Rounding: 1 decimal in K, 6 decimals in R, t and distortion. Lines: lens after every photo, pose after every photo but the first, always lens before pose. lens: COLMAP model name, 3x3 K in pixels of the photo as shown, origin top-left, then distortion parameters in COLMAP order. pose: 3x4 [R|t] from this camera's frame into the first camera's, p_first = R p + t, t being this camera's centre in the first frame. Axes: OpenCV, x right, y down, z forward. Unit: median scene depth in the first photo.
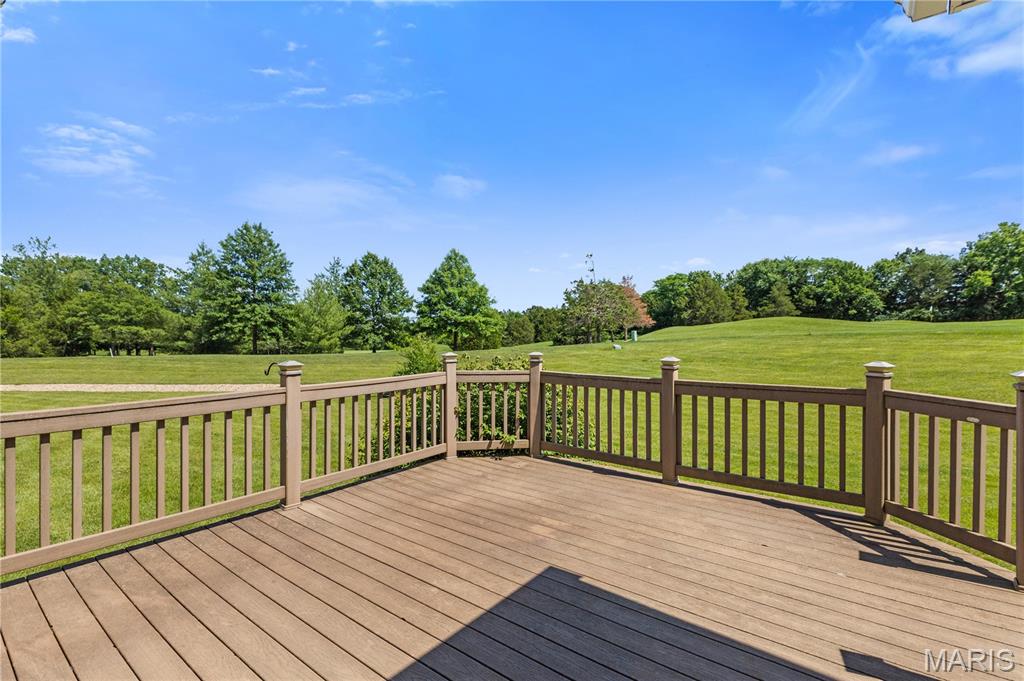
lens RADIAL K [[465.6, 0, 530.2], [0, 465.6, 334.9], [0, 0, 1]] dist [0.000081, -0.000793]
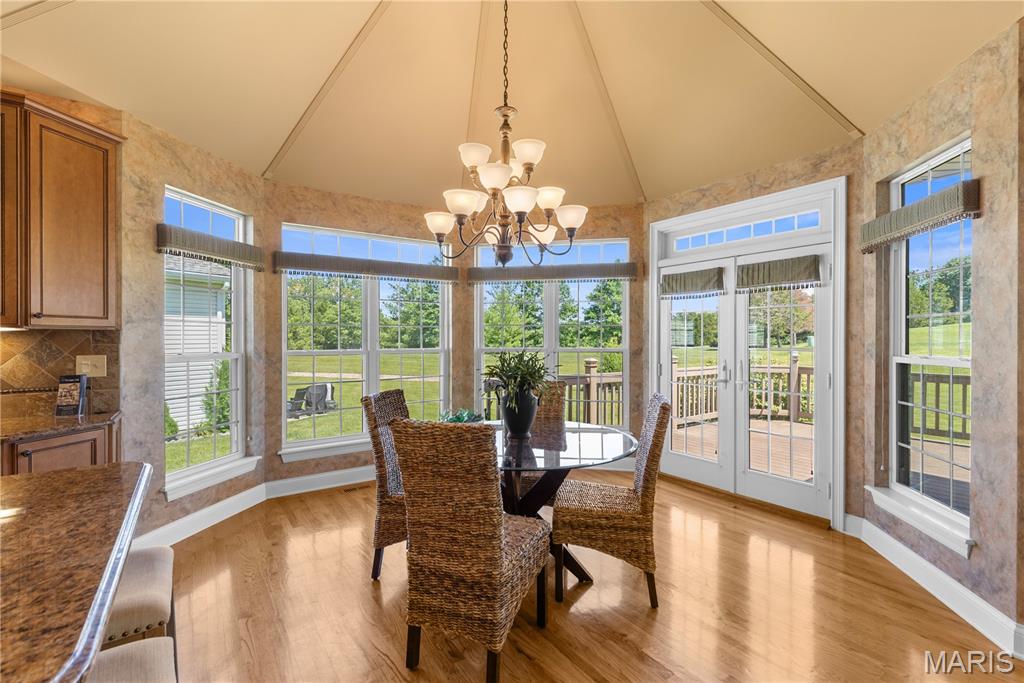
lens RADIAL K [[465.6, 0, 517.9], [0, 465.6, 337.8], [0, 0, 1]] dist [0.000081, -0.000793]
pose [[0.951883, 0.006588, -0.306391, -0.059899], [-0.006874, 0.999976, 0.000147, -0.000972], [0.306385, 0.001966, 0.951906, -0.113641]]
